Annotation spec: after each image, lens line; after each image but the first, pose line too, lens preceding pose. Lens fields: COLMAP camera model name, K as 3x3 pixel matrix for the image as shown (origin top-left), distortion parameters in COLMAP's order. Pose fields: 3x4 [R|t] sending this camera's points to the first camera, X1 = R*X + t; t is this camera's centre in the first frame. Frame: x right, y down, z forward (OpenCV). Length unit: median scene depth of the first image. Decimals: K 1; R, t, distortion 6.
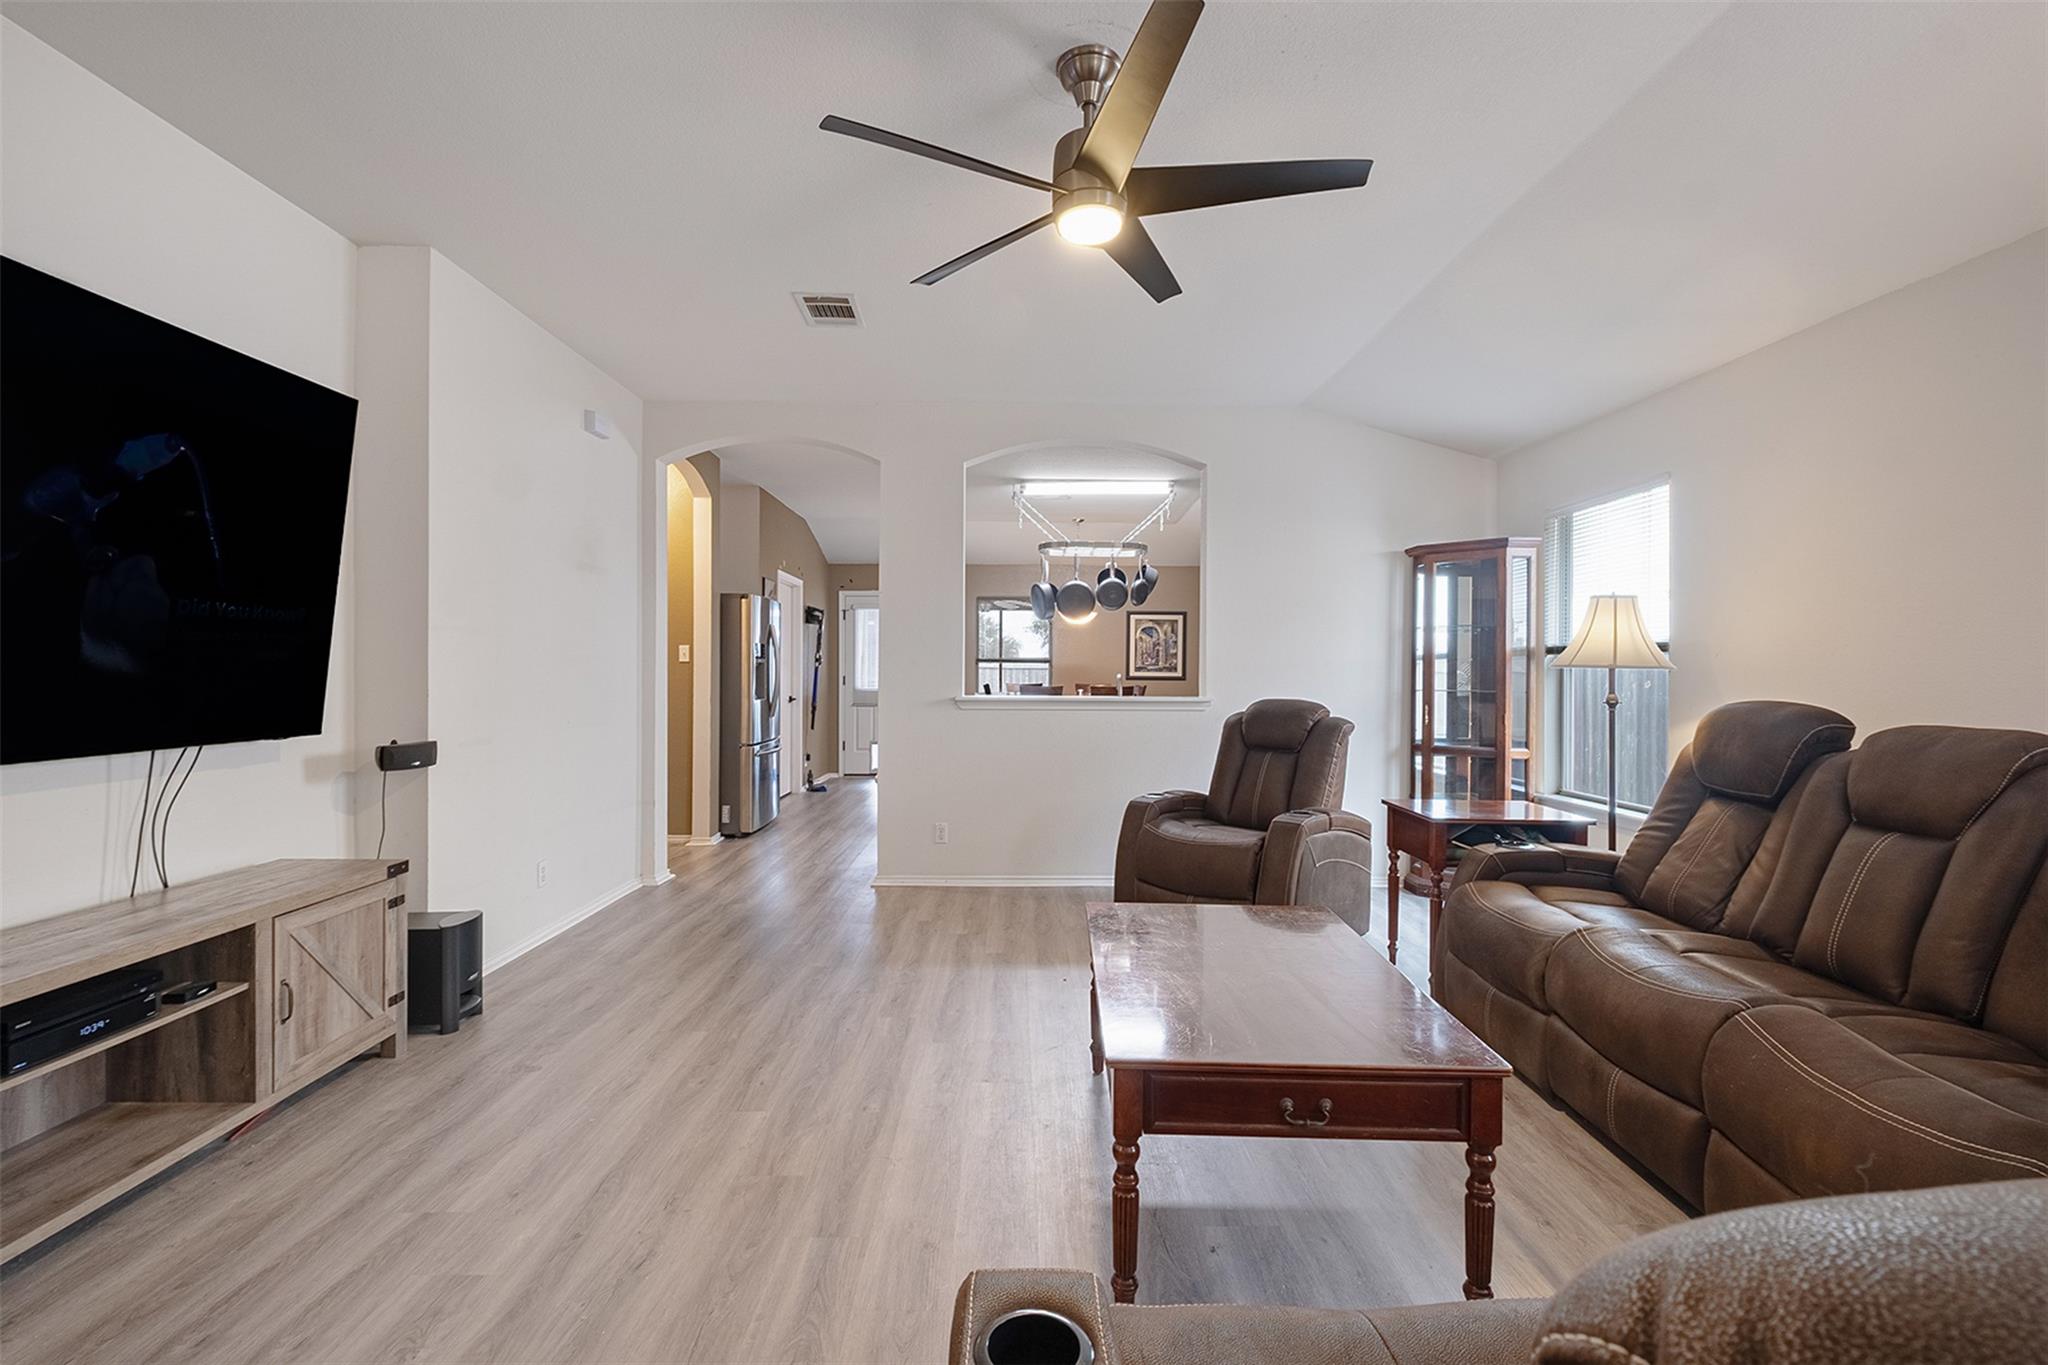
lens RADIAL K [[888.7, 0, 1024.6], [0, 888.7, 671.4], [0, 0, 1]] dist [0.003721, -0.005578]
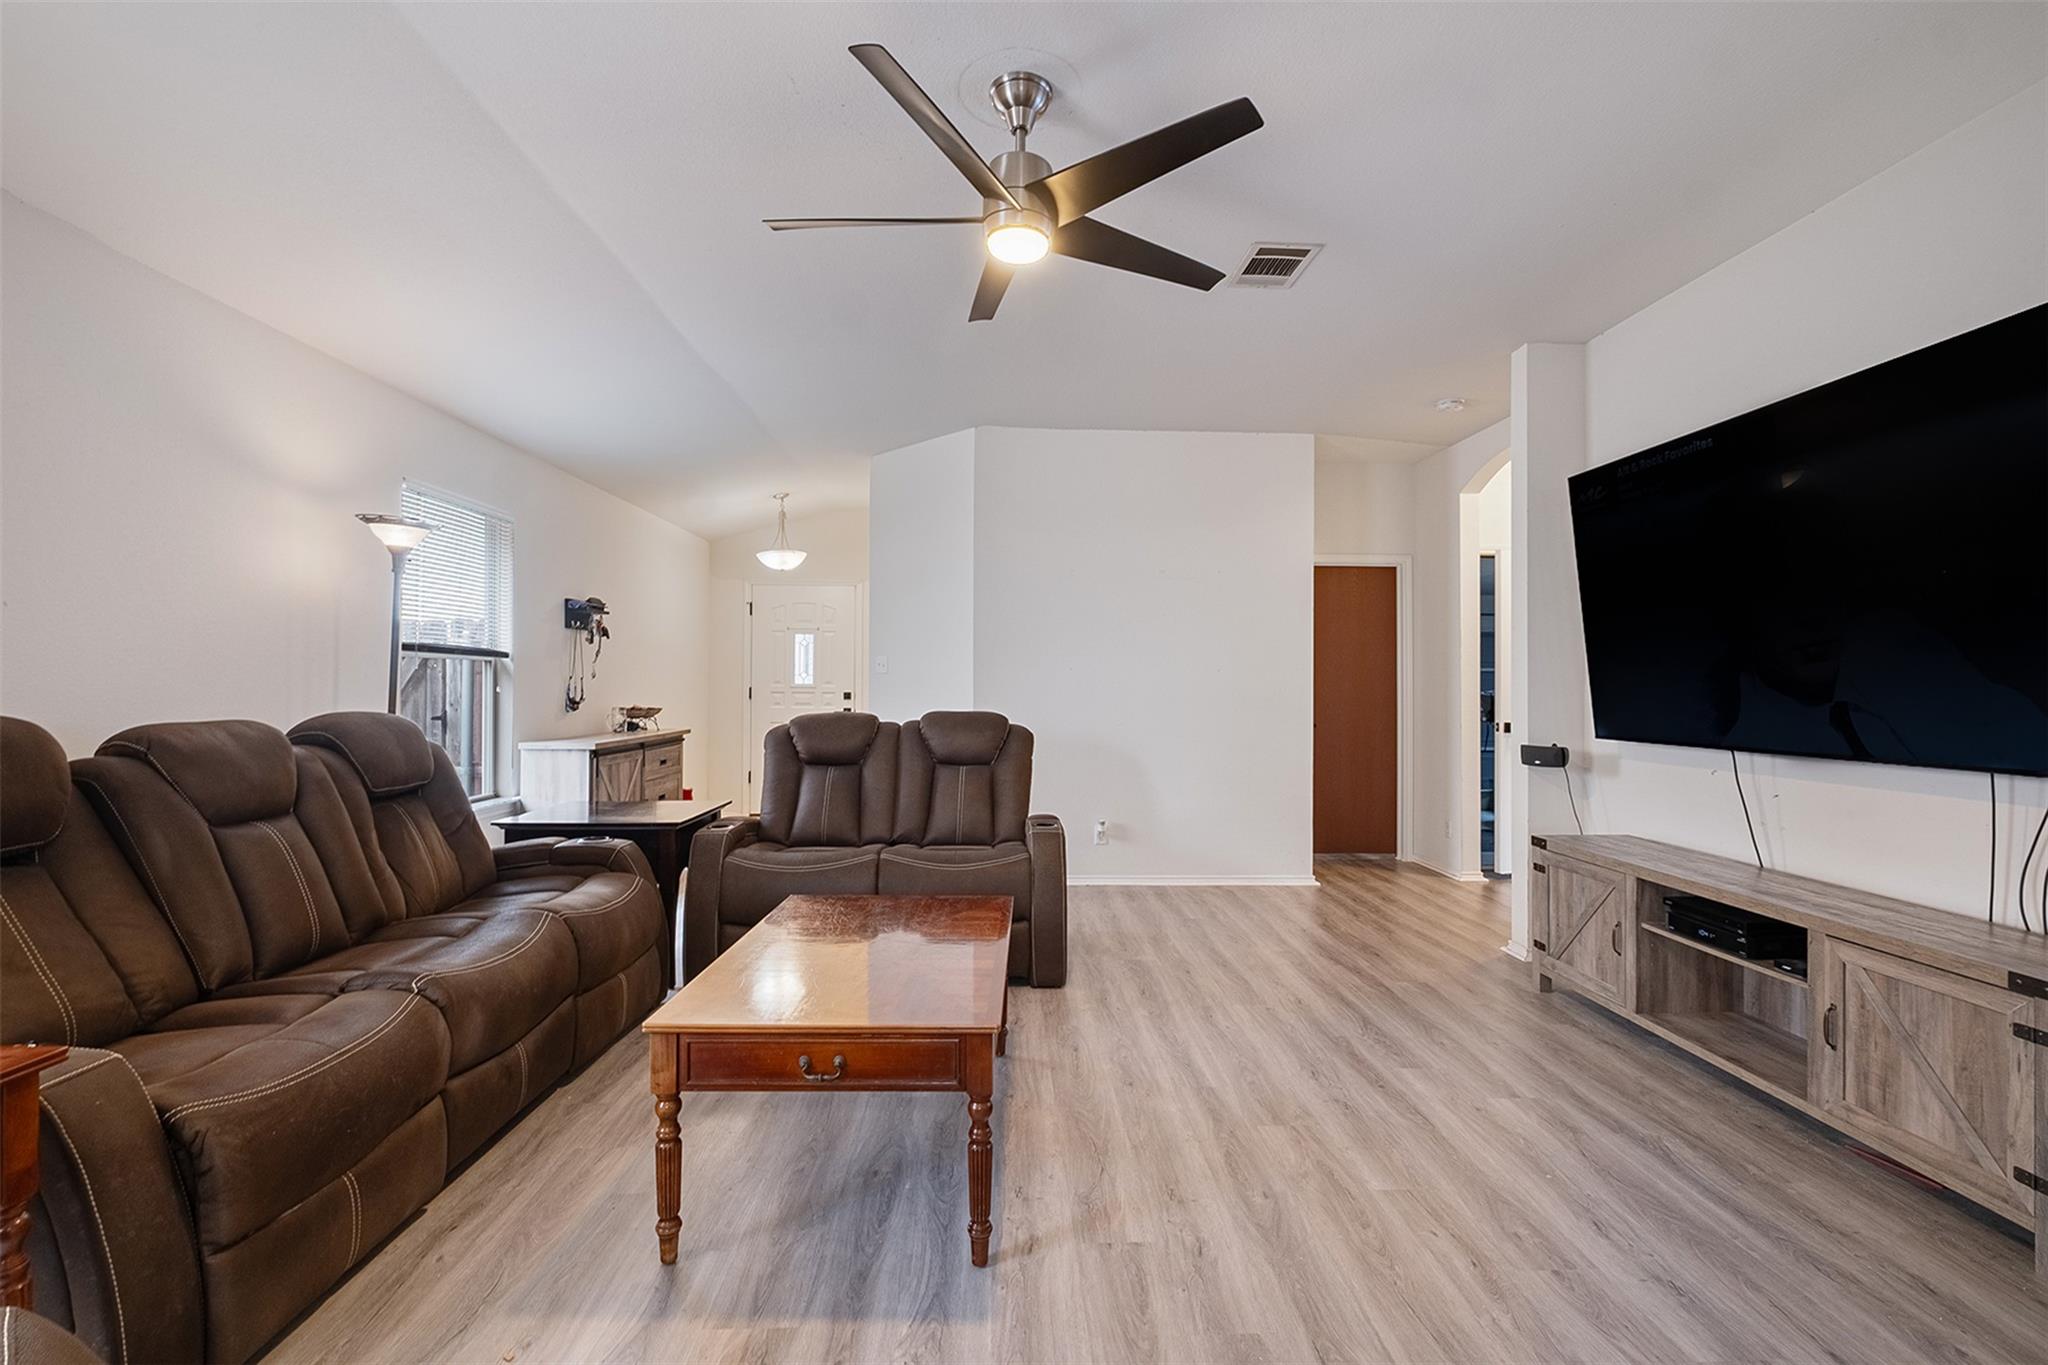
lens RADIAL K [[888.7, 0, 1024.6], [0, 888.7, 671.4], [0, 0, 1]] dist [0.003721, -0.005578]
pose [[-0.999571, -0.012436, -0.026524, 0.080455], [-0.012078, 0.999835, -0.013592, 0.004916], [0.026689, -0.013265, -0.999556, 1.857842]]
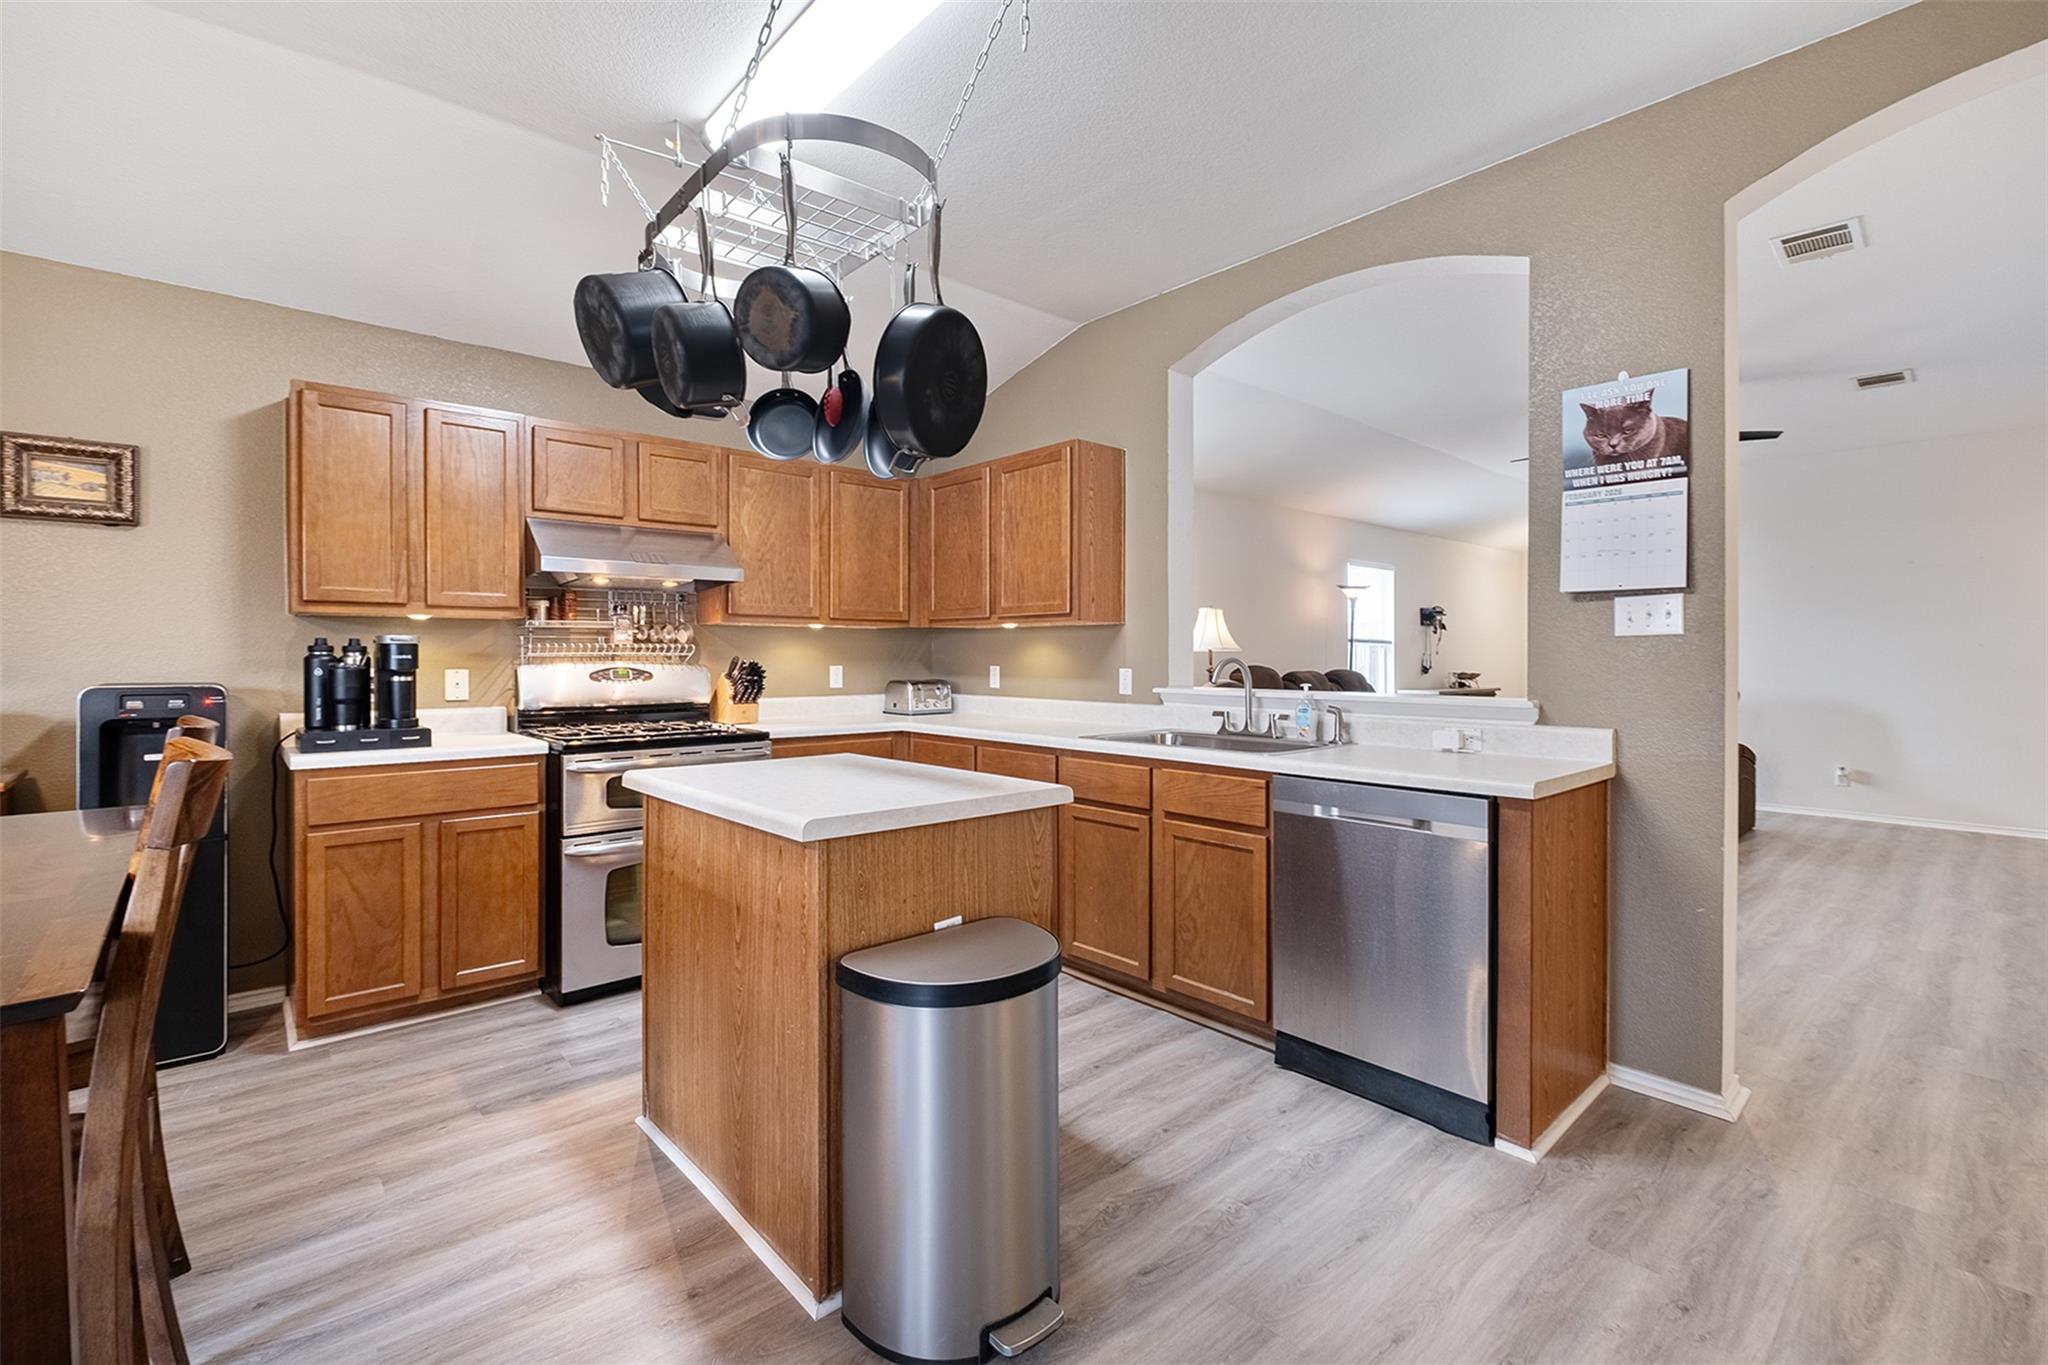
lens RADIAL K [[896.5, 0, 1024.4], [0, 896.5, 659.4], [0, 0, 1]] dist [0.005014, -0.006547]
pose [[-0.660401, -0.011039, 0.750832, -0.562363], [-0.005657, 0.999937, 0.009725, -0.001929], [-0.750892, 0.002175, -0.660422, 3.342274]]
